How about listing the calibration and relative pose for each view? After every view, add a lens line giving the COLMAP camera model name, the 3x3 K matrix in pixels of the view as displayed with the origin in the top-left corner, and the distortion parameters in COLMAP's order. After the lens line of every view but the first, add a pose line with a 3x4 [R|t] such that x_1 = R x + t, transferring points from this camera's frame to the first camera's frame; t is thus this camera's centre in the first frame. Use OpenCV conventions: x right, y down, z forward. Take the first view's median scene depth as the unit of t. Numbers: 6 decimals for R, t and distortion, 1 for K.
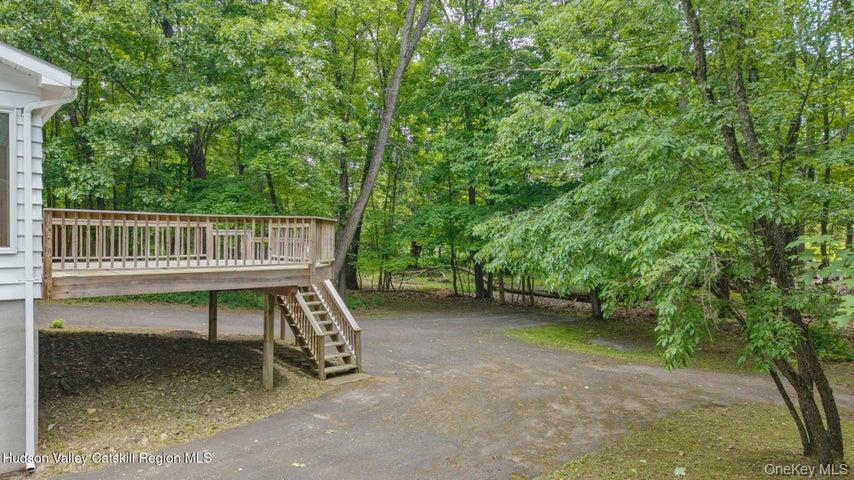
lens RADIAL K [[565.6, 0, 428.4], [0, 565.6, 240.9], [0, 0, 1]] dist [0.029087, -0.002451]
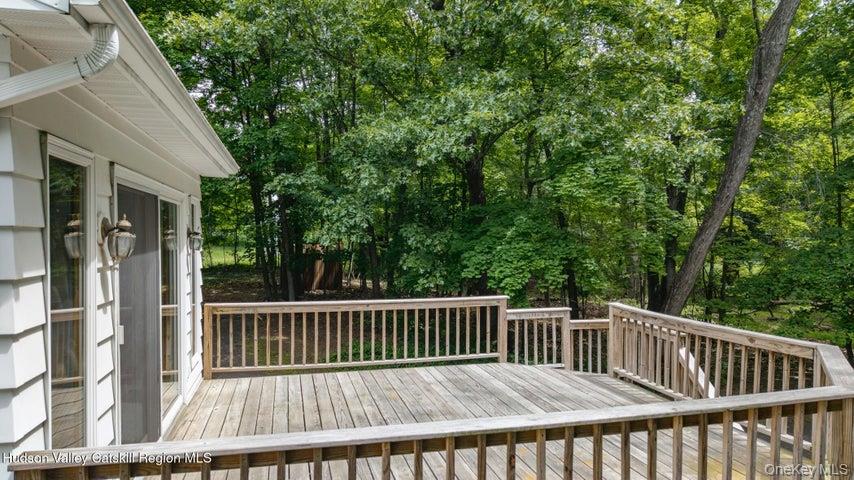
lens RADIAL K [[565.6, 0, 426.1], [0, 565.6, 241.7], [0, 0, 1]] dist [0.029087, -0.002451]
pose [[0.896052, 0.001224, -0.443946, -0.166401], [-0.000737, 0.999999, 0.001269, -0.076173], [0.443948, -0.000810, 0.896052, 0.379607]]
